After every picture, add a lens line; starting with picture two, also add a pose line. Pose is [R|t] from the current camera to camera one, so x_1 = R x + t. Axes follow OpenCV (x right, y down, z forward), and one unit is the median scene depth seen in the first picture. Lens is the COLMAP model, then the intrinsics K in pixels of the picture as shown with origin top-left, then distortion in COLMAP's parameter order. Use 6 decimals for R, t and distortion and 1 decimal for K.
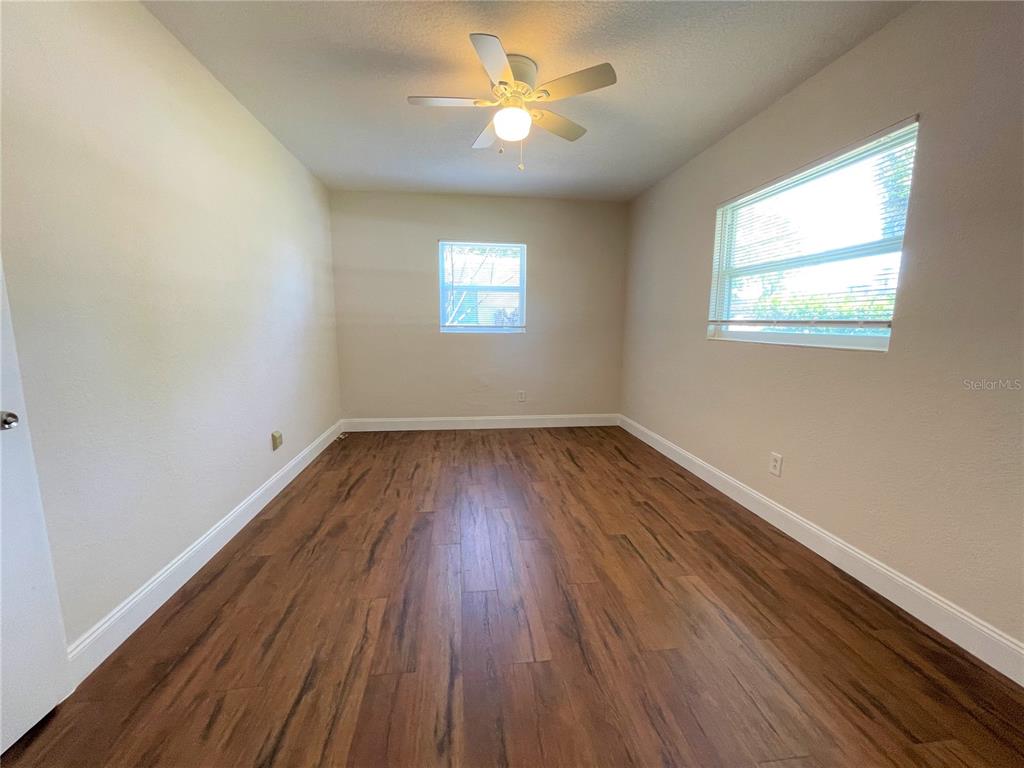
lens RADIAL K [[413.3, 0, 513.4], [0, 413.3, 384.8], [0, 0, 1]] dist [0.000039, 0.000335]
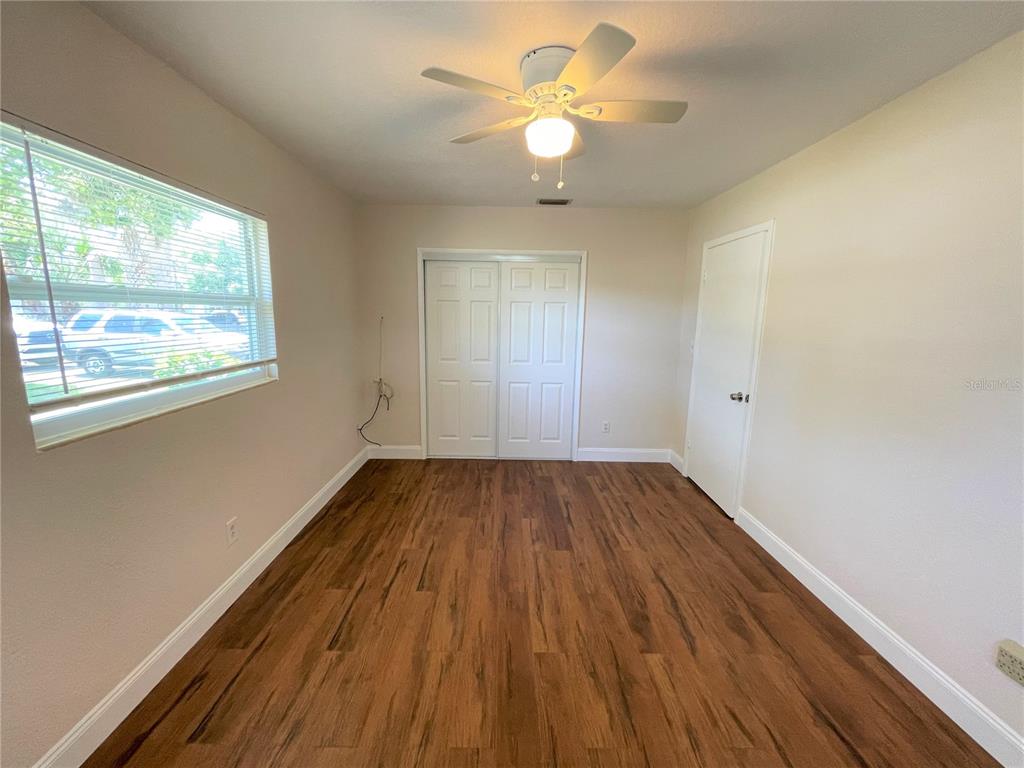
lens RADIAL K [[413.3, 0, 510.2], [0, 413.3, 382.2], [0, 0, 1]] dist [0.000039, 0.000335]
pose [[-0.992617, -0.039975, 0.114510, -0.041203], [-0.002173, 0.949834, 0.312747, -0.454511], [-0.121268, 0.310189, -0.942909, 1.976050]]
